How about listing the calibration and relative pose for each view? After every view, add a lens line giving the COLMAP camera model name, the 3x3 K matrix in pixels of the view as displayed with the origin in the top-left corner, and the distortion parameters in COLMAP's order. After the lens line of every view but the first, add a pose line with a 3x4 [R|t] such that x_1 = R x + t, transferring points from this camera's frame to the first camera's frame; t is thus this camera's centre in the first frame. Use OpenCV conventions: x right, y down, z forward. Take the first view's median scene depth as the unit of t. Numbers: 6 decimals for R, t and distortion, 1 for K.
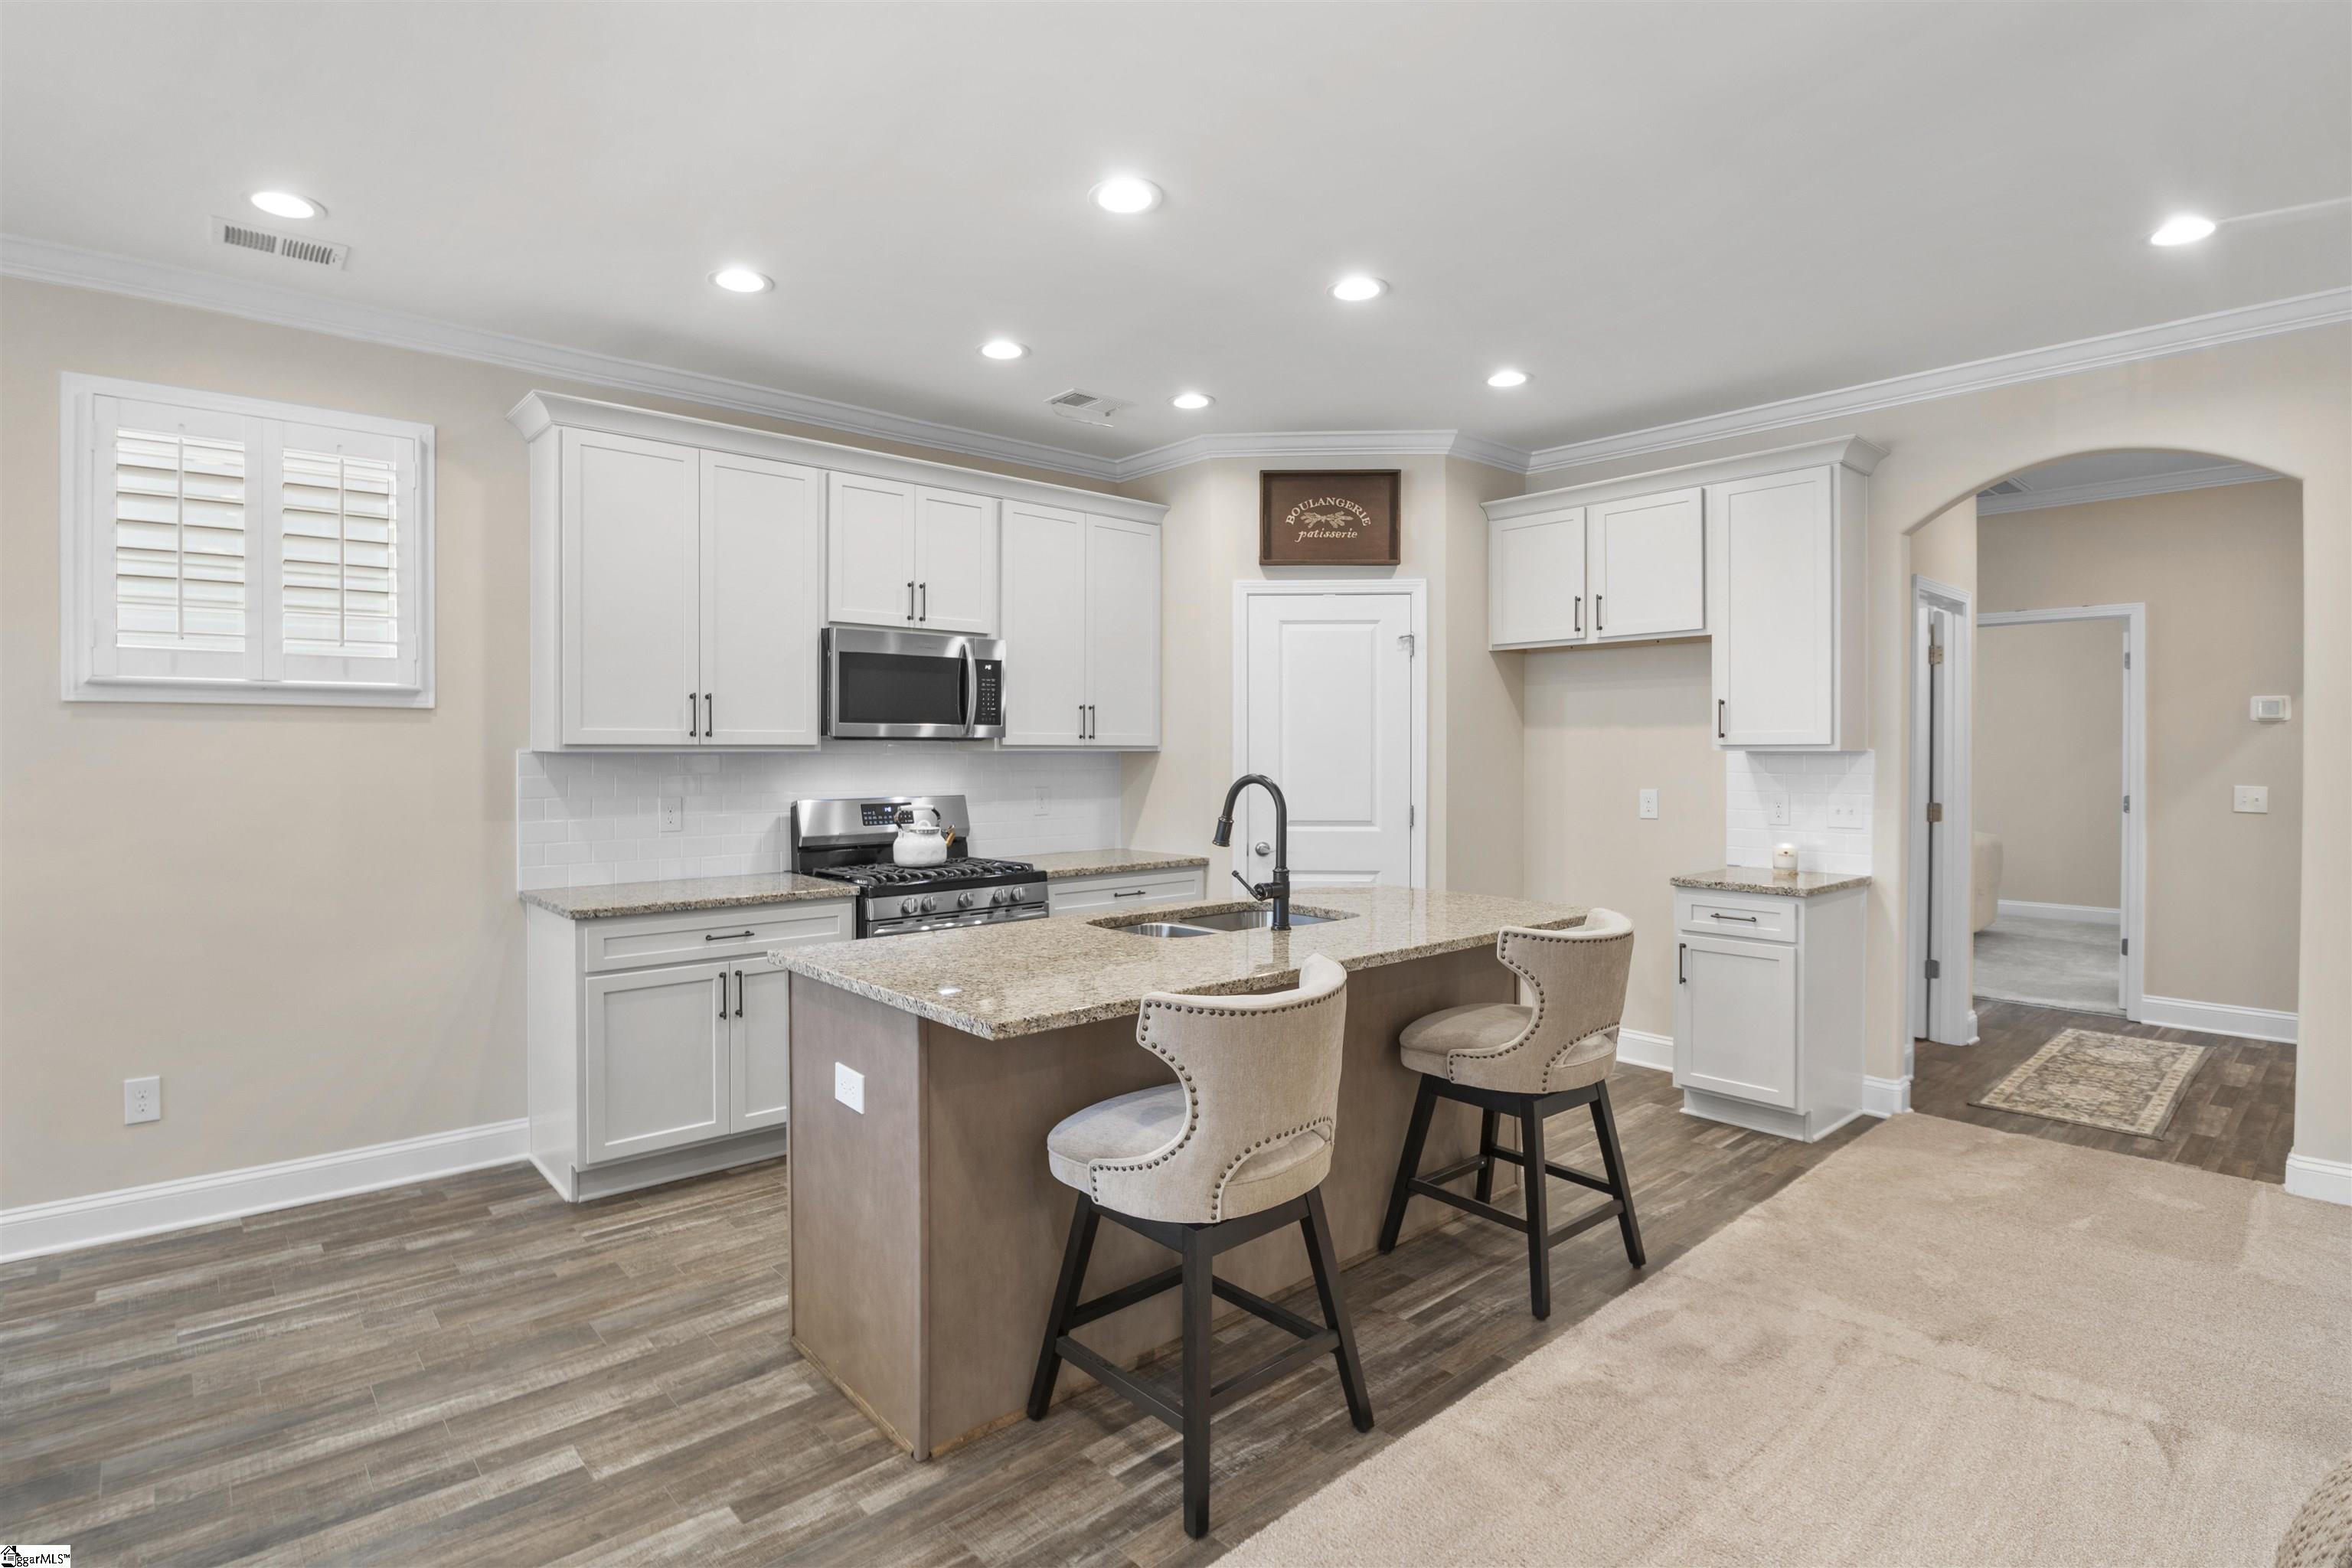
lens RADIAL K [[1141.1, 0, 1142.5], [0, 1141.1, 769.1], [0, 0, 1]] dist [-0.023999, -0.003242]
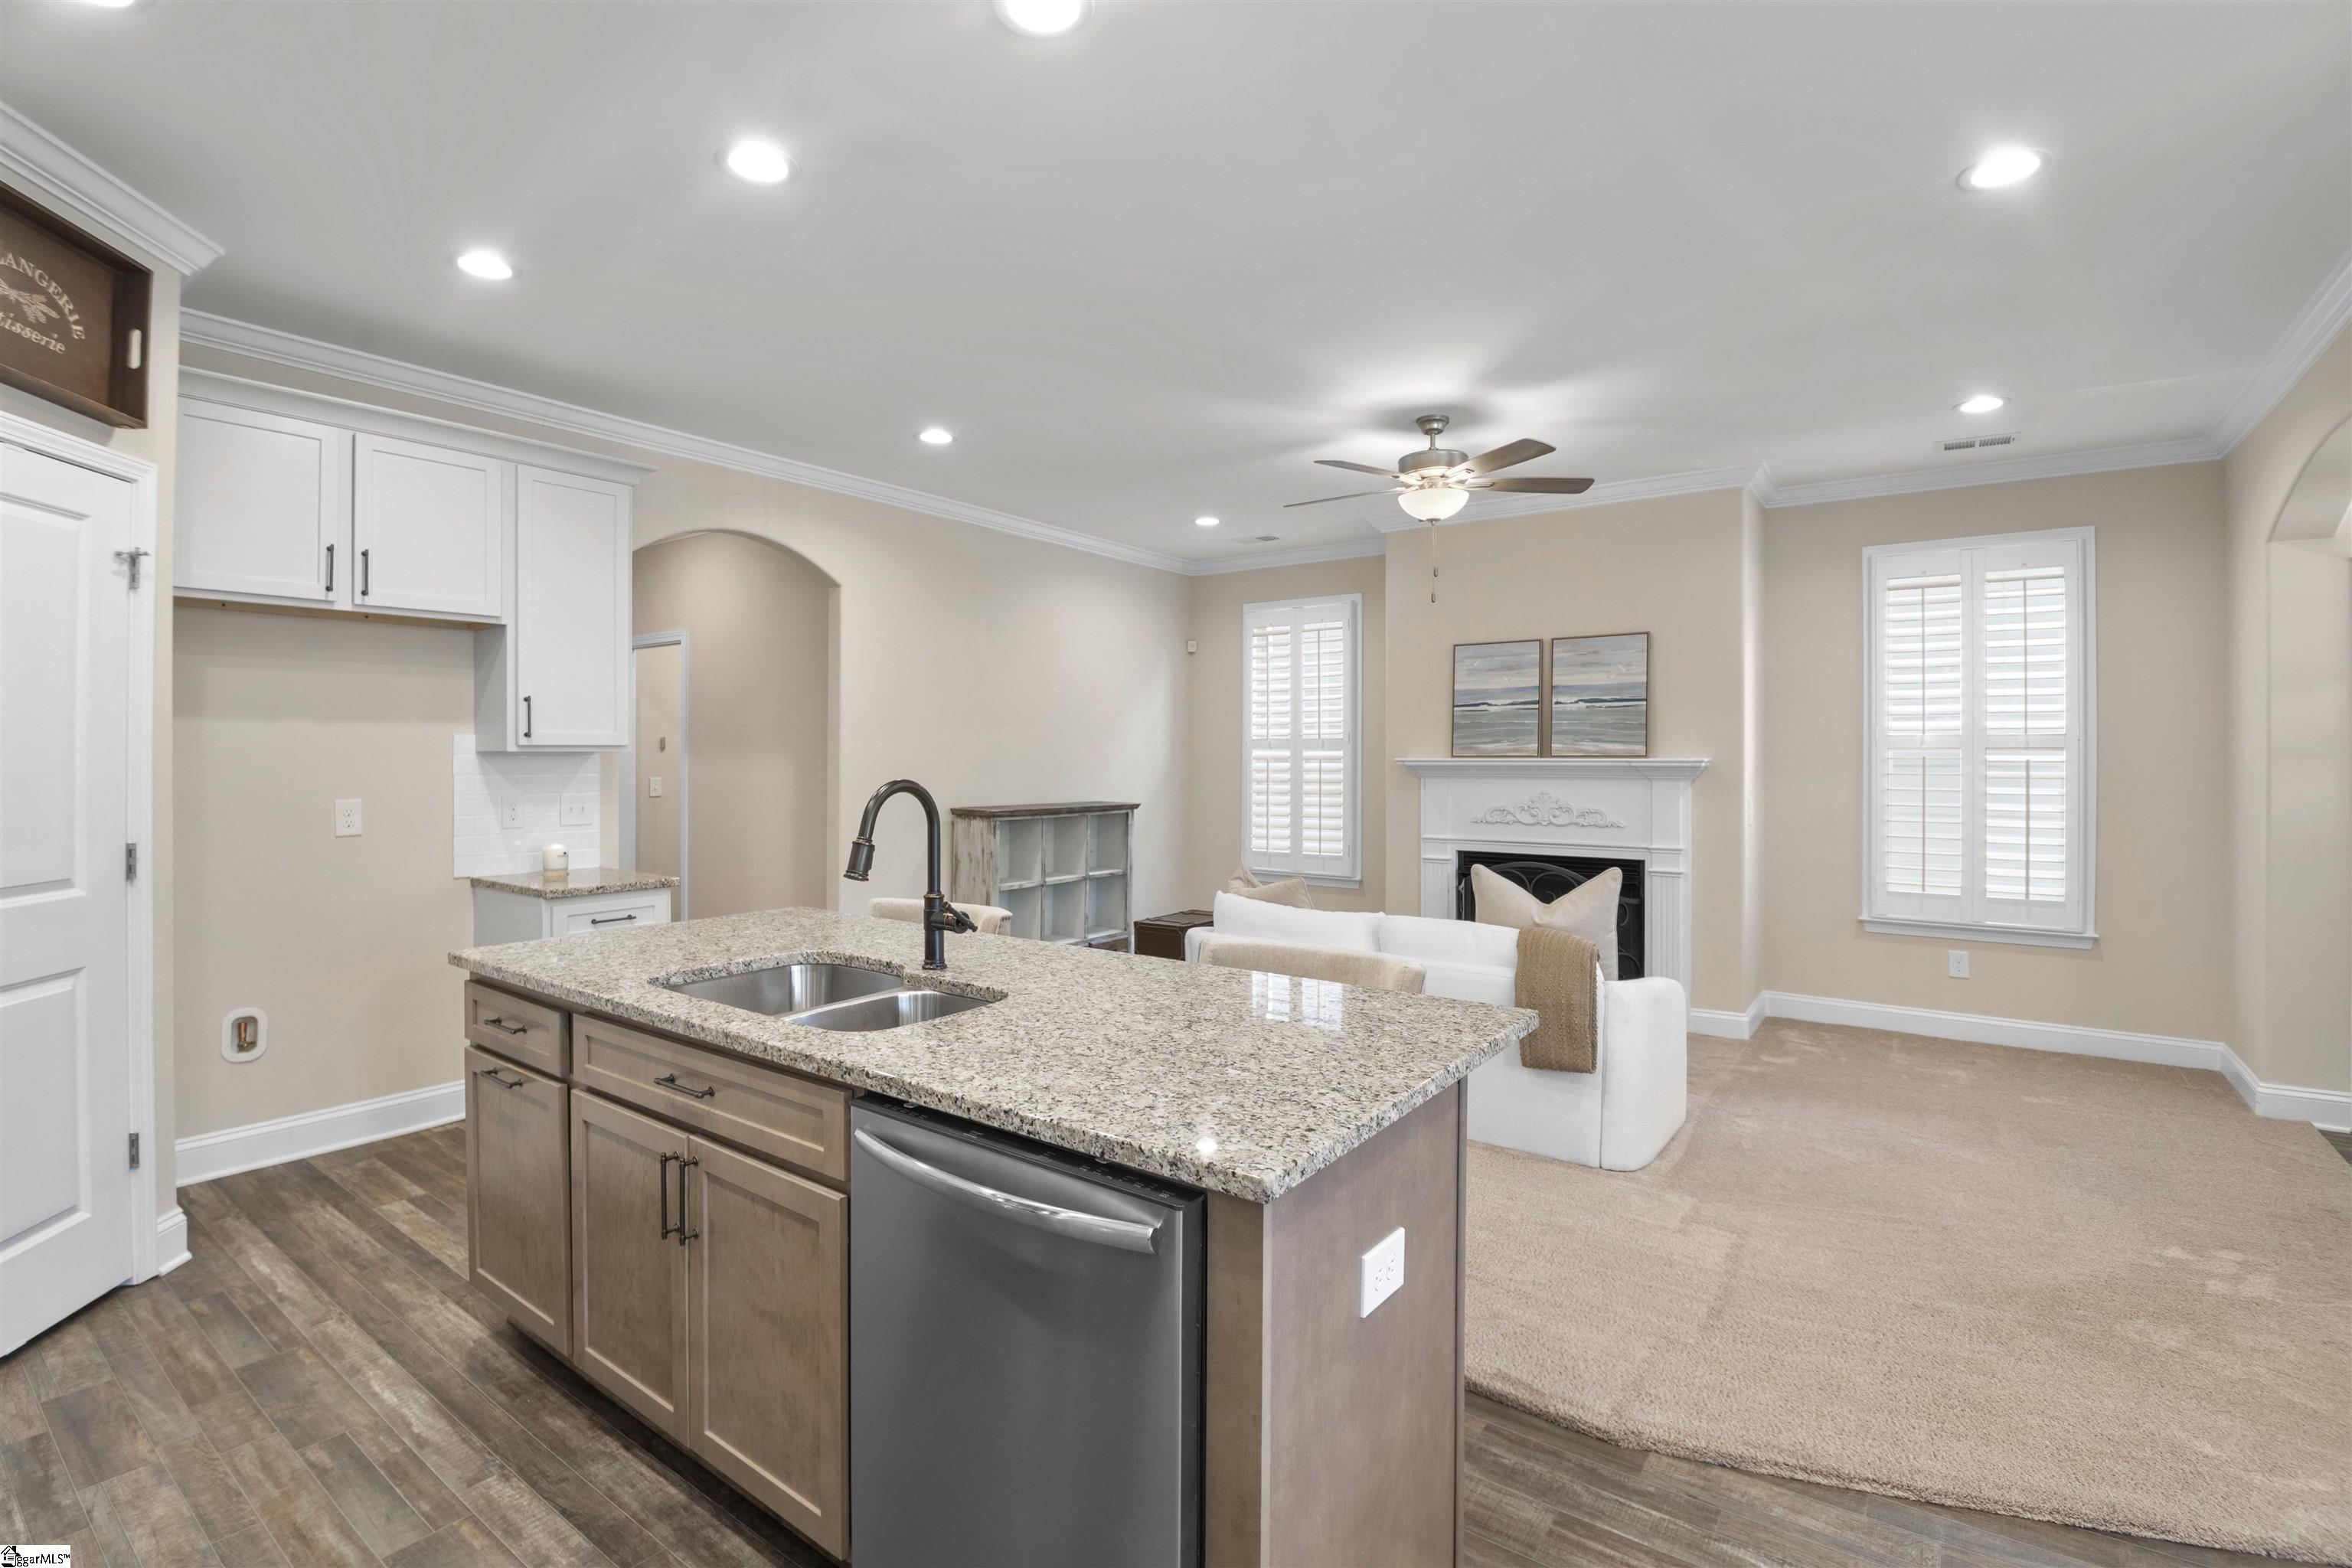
lens RADIAL K [[1072.4, 0, 1135.4], [0, 1072.4, 746.5], [0, 0, 1]] dist [-0.011494, -0.009069]
pose [[-0.201792, 0.006505, 0.979407, -0.525362], [0.014511, 0.999888, -0.003651, -0.010687], [-0.979321, 0.013475, -0.201864, 0.796805]]
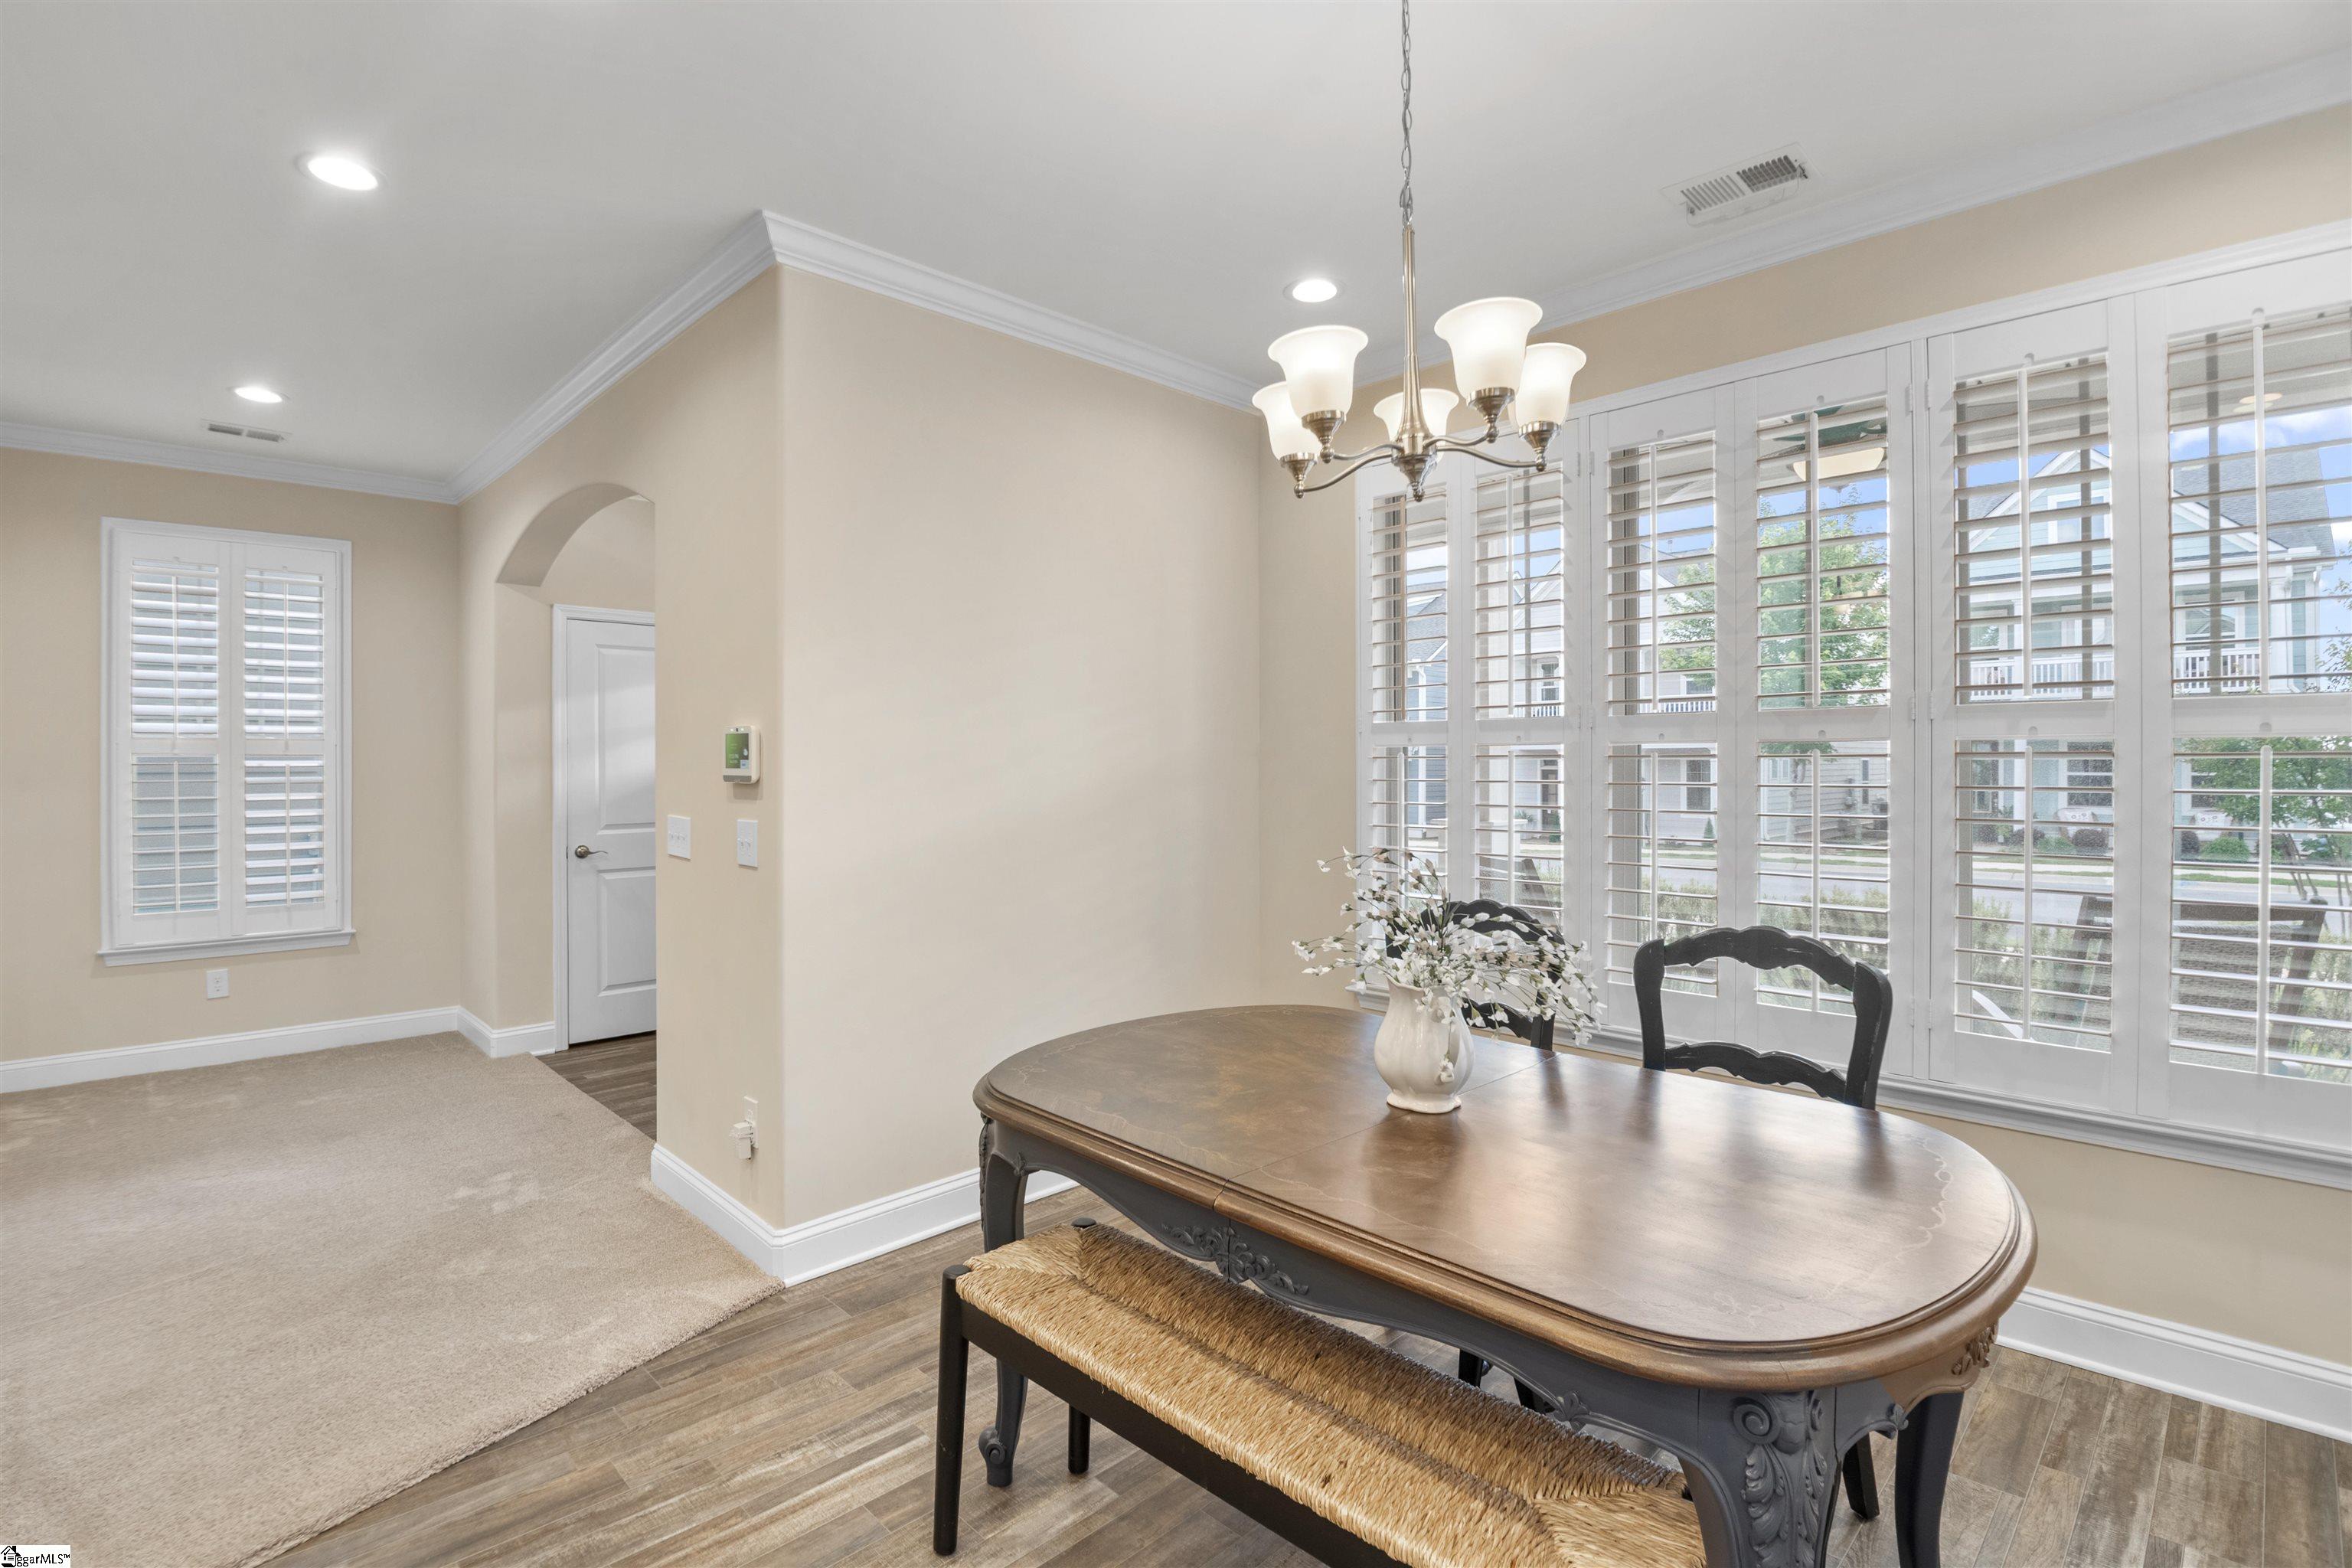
lens RADIAL K [[1072.4, 0, 1194.6], [0, 1072.4, 747.2], [0, 0, 1]] dist [-0.011494, -0.009069]
pose [[-0.998374, 0.001712, -0.056977, -0.502412], [0.001375, 0.999981, 0.005969, -0.010139], [0.056986, 0.005881, -0.998358, 0.814727]]
